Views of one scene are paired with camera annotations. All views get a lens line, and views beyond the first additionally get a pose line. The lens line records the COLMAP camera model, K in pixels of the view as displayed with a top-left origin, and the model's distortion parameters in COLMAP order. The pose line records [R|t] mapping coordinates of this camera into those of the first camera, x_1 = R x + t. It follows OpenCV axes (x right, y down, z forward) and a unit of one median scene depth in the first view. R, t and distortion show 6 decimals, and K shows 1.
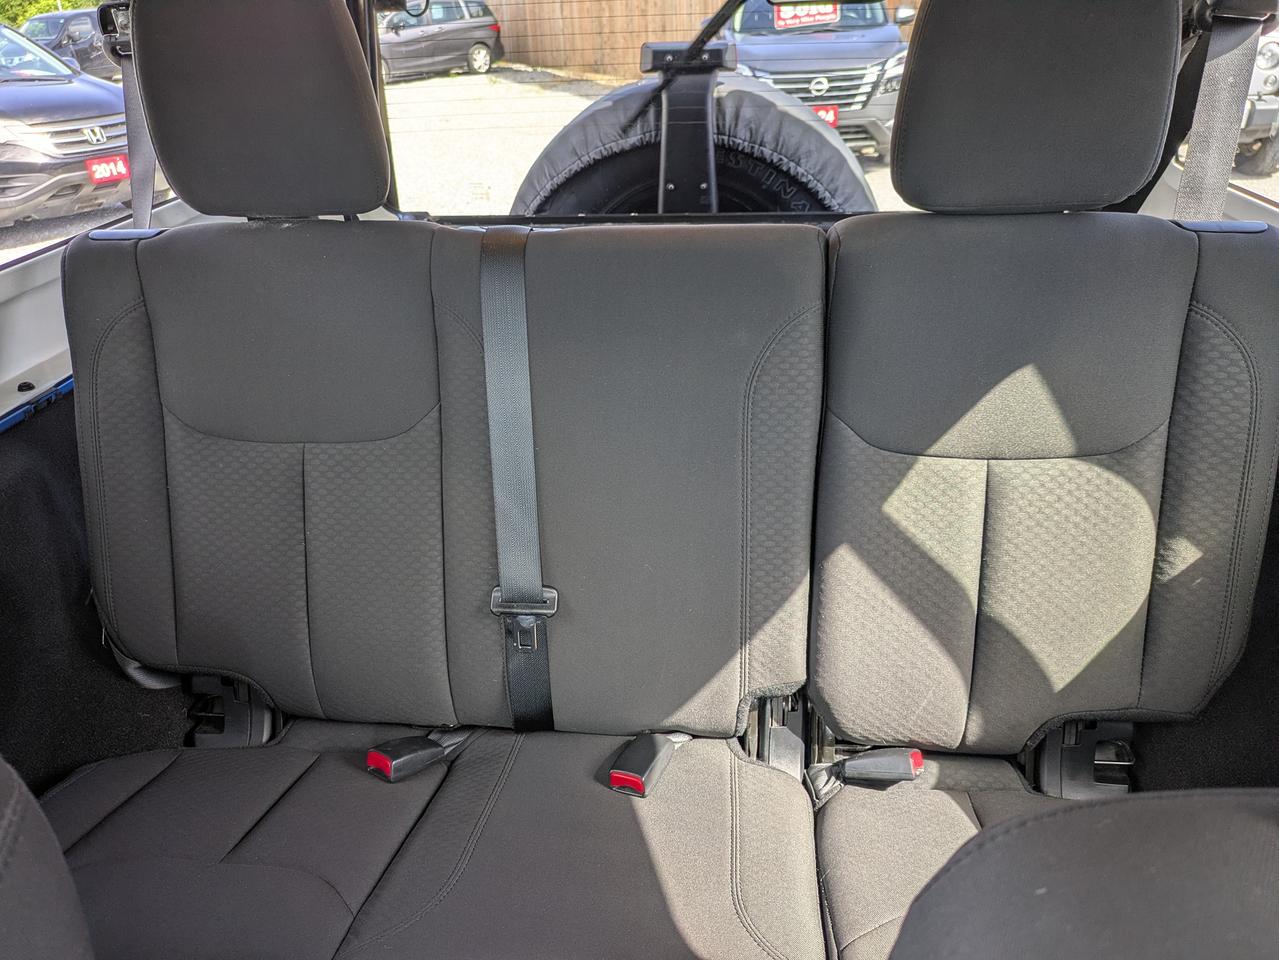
lens RADIAL K [[931.3, 0, 621.9], [0, 931.3, 476.6], [0, 0, 1]] dist [0.019691, -0.004673]
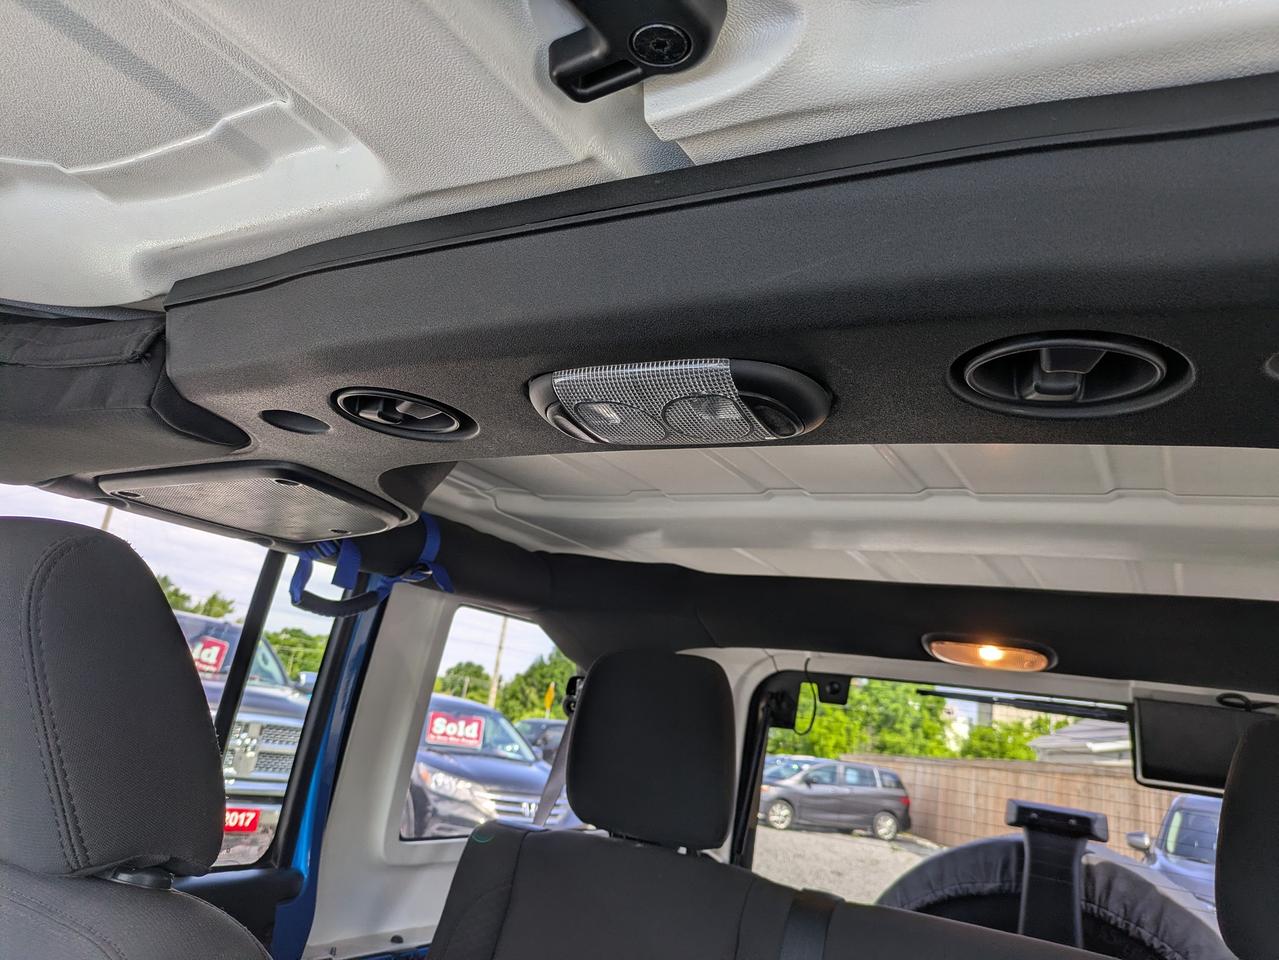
lens RADIAL K [[931.3, 0, 630.7], [0, 931.3, 483.2], [0, 0, 1]] dist [0.019691, -0.004673]
pose [[0.905051, 0.056974, -0.421469, 0.060130], [-0.332494, 0.712715, -0.617645, 0.078800], [0.265198, 0.699136, 0.663987, -0.067637]]
